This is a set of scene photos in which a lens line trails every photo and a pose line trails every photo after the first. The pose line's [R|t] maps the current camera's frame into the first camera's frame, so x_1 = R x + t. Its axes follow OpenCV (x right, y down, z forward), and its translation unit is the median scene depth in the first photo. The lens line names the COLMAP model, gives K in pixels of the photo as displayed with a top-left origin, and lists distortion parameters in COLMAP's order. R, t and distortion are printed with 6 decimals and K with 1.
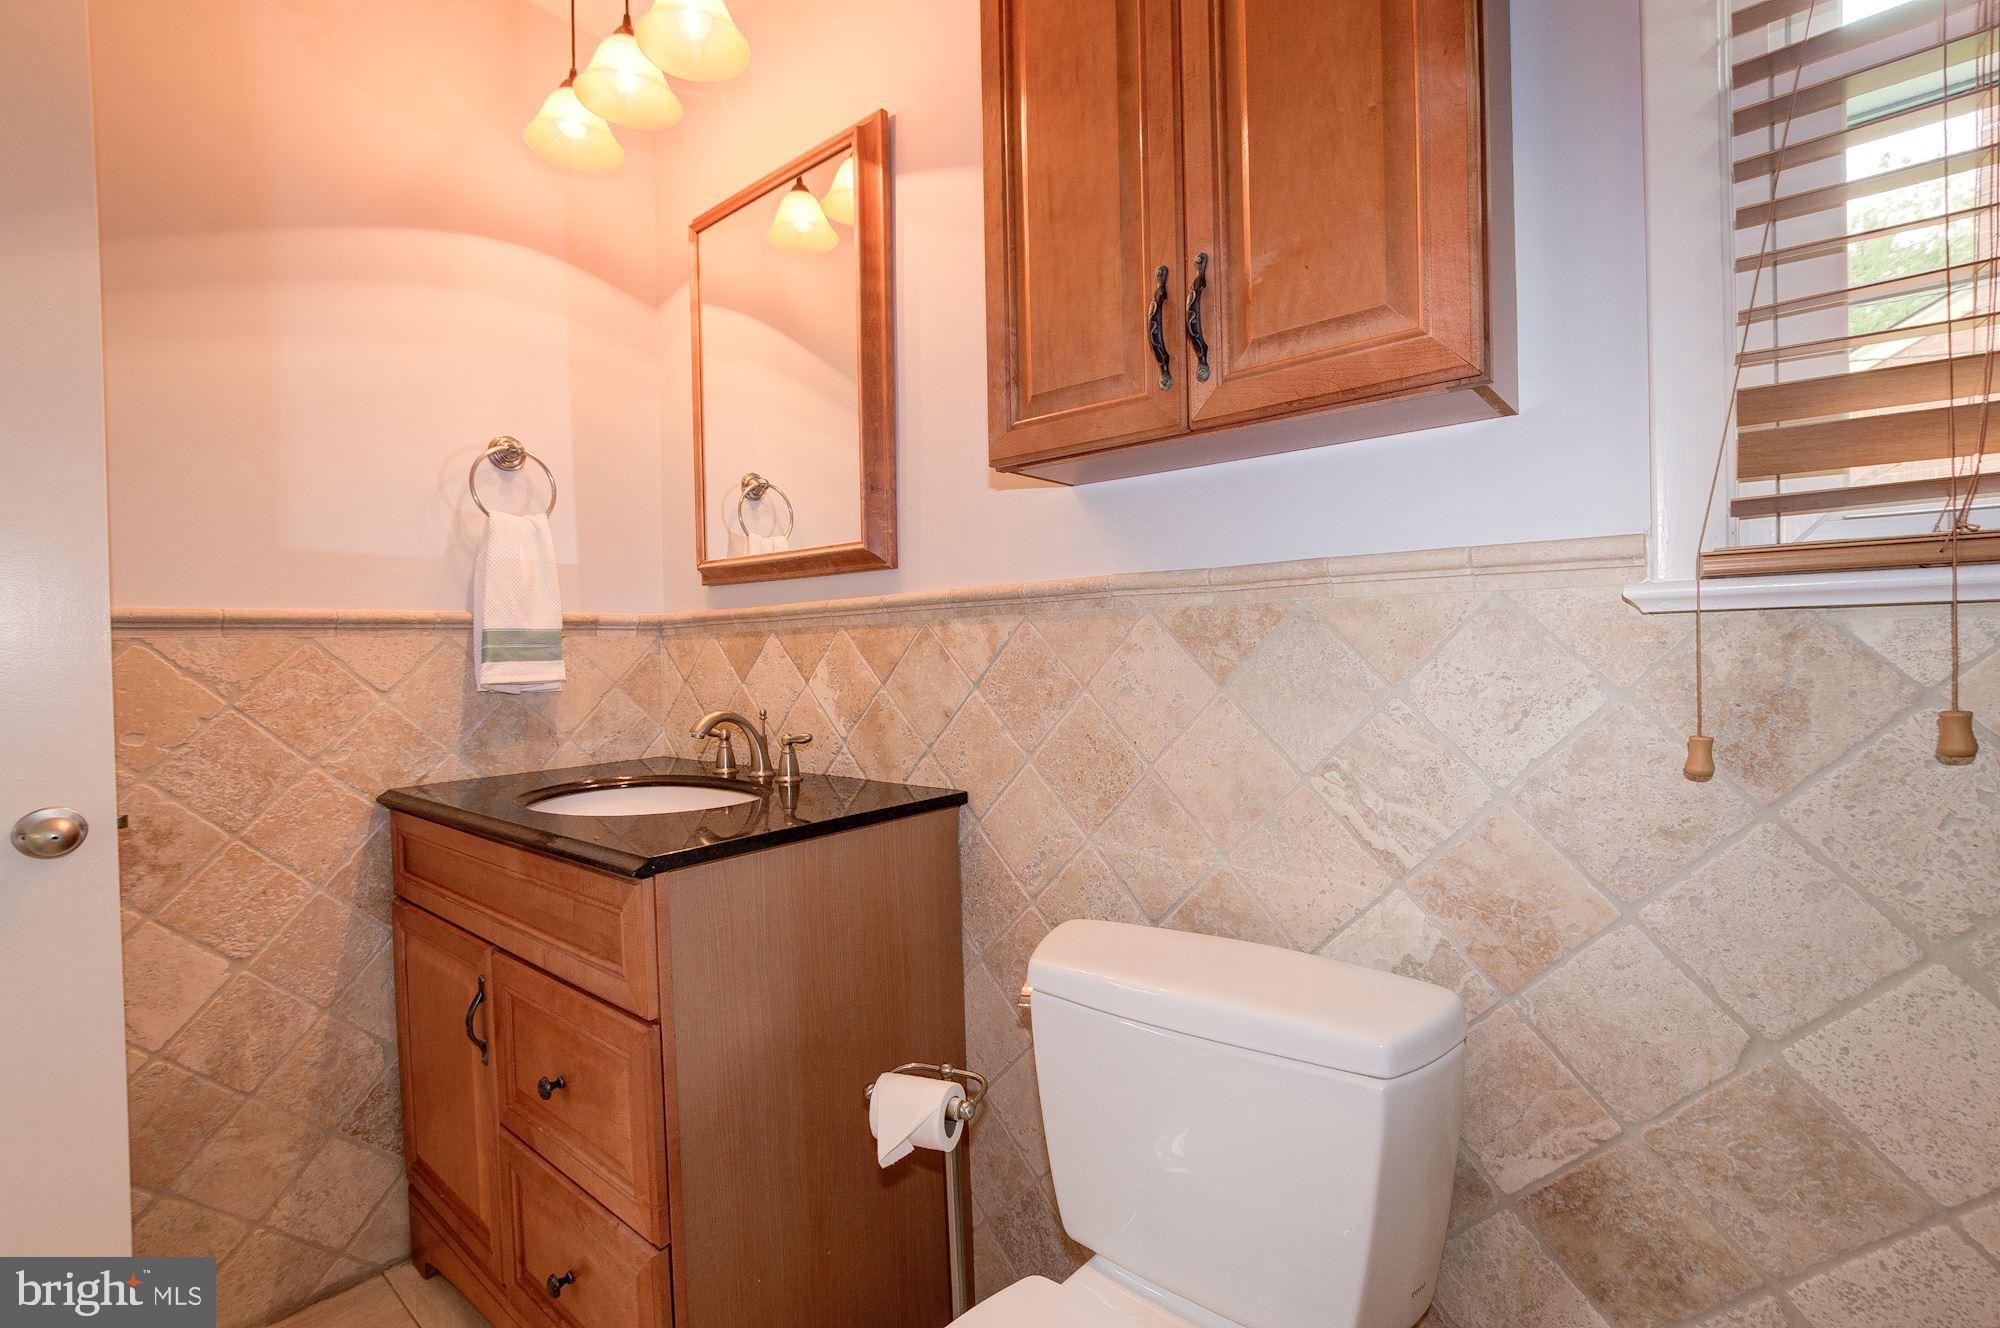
lens RADIAL K [[878.8, 0, 1002.6], [0, 878.8, 661.3], [0, 0, 1]] dist [-0.012049, 0.001240]
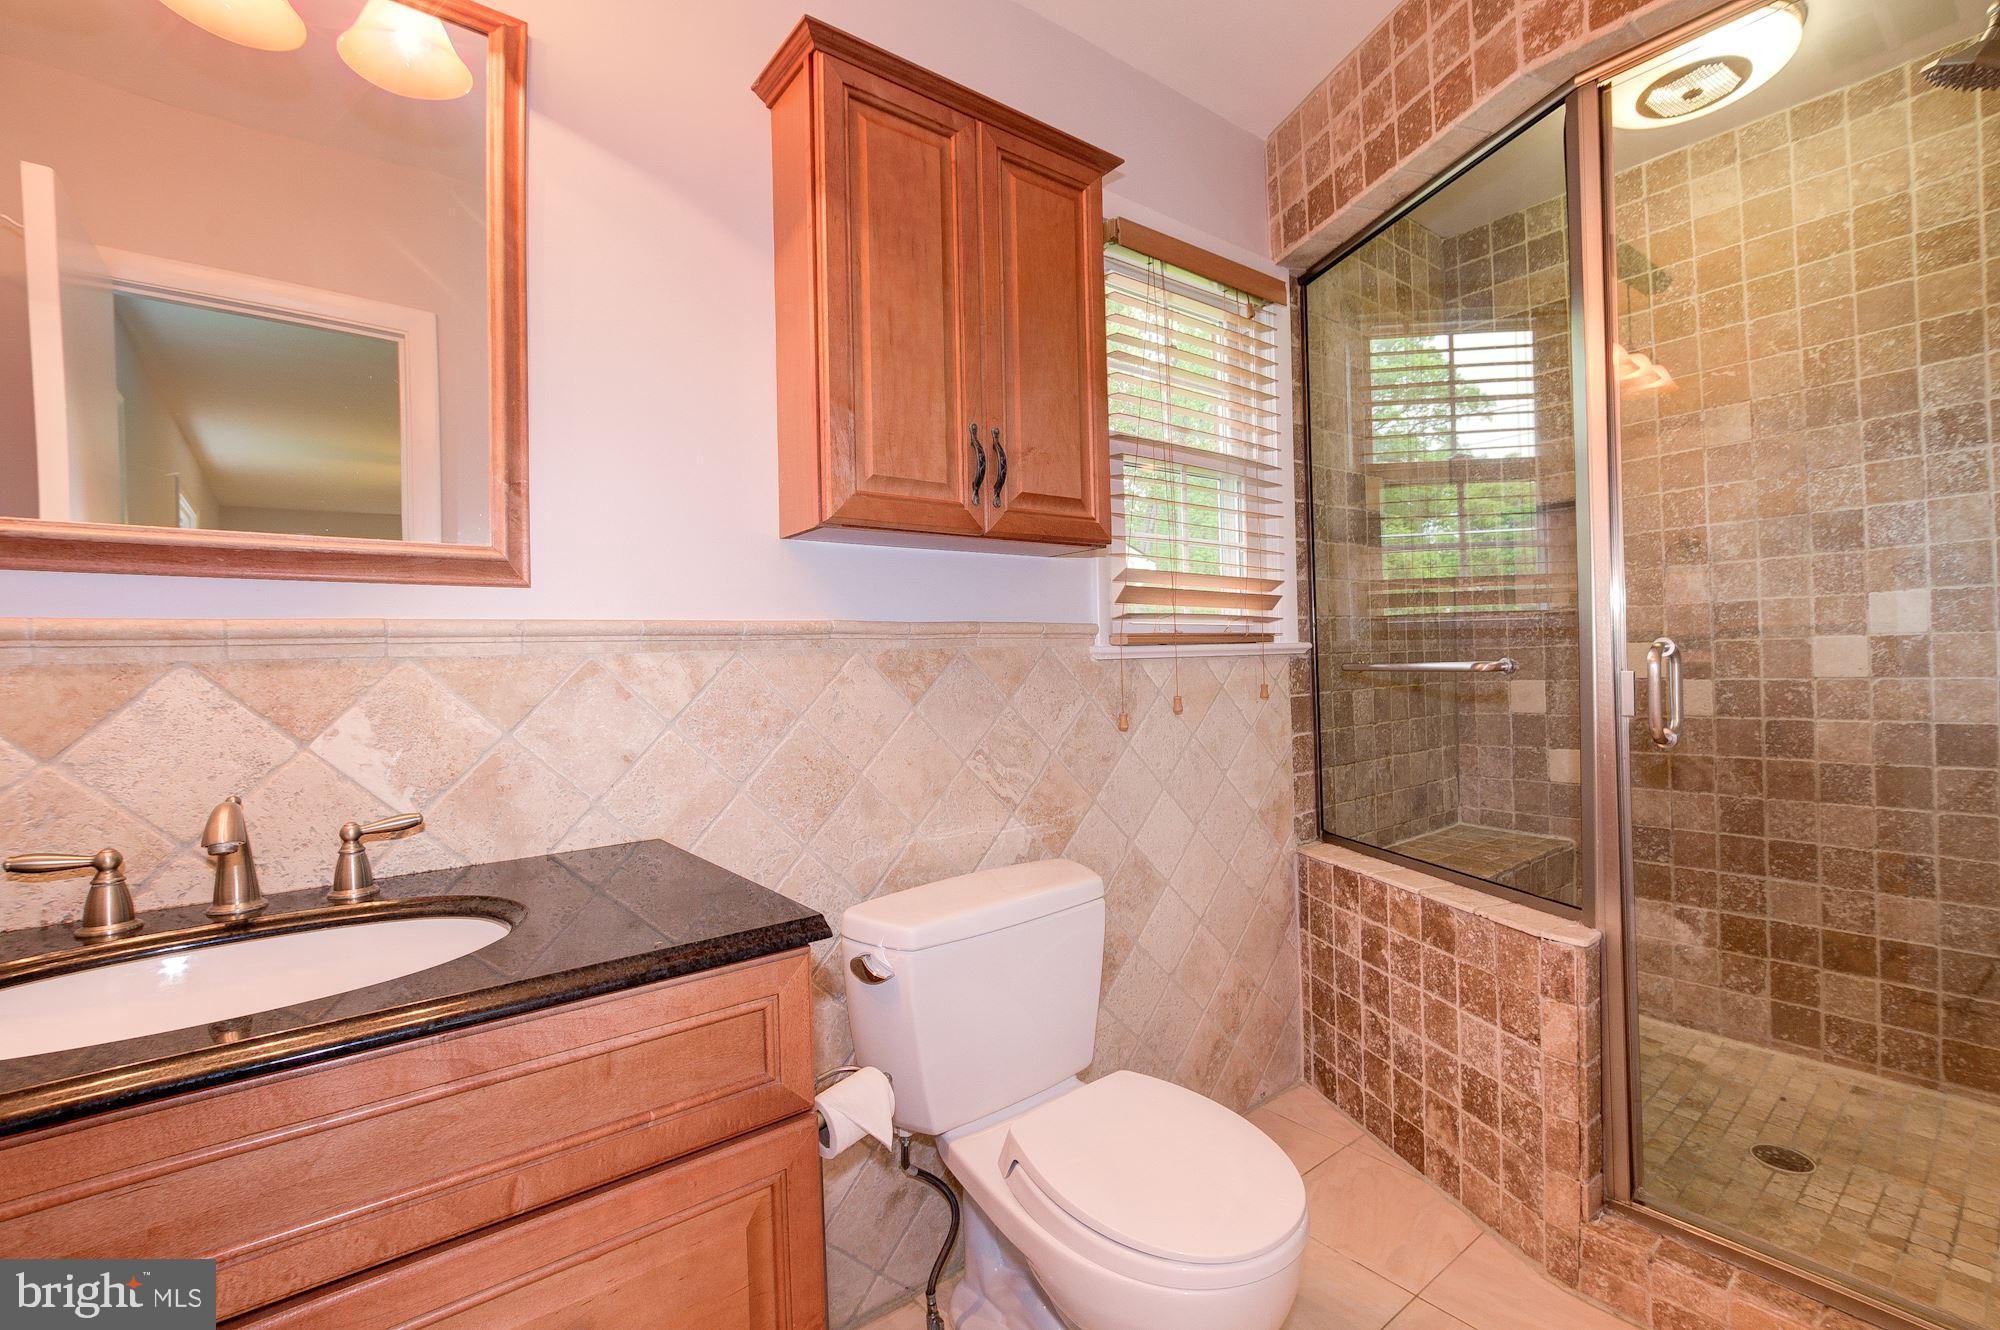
lens RADIAL K [[878.8, 0, 1002.7], [0, 878.8, 662.7], [0, 0, 1]] dist [-0.012049, 0.001240]
pose [[0.224284, 0.012283, 0.974447, -1.058366], [0.034708, 0.999186, -0.020583, -0.007492], [-0.973906, 0.038438, 0.223675, 0.532213]]
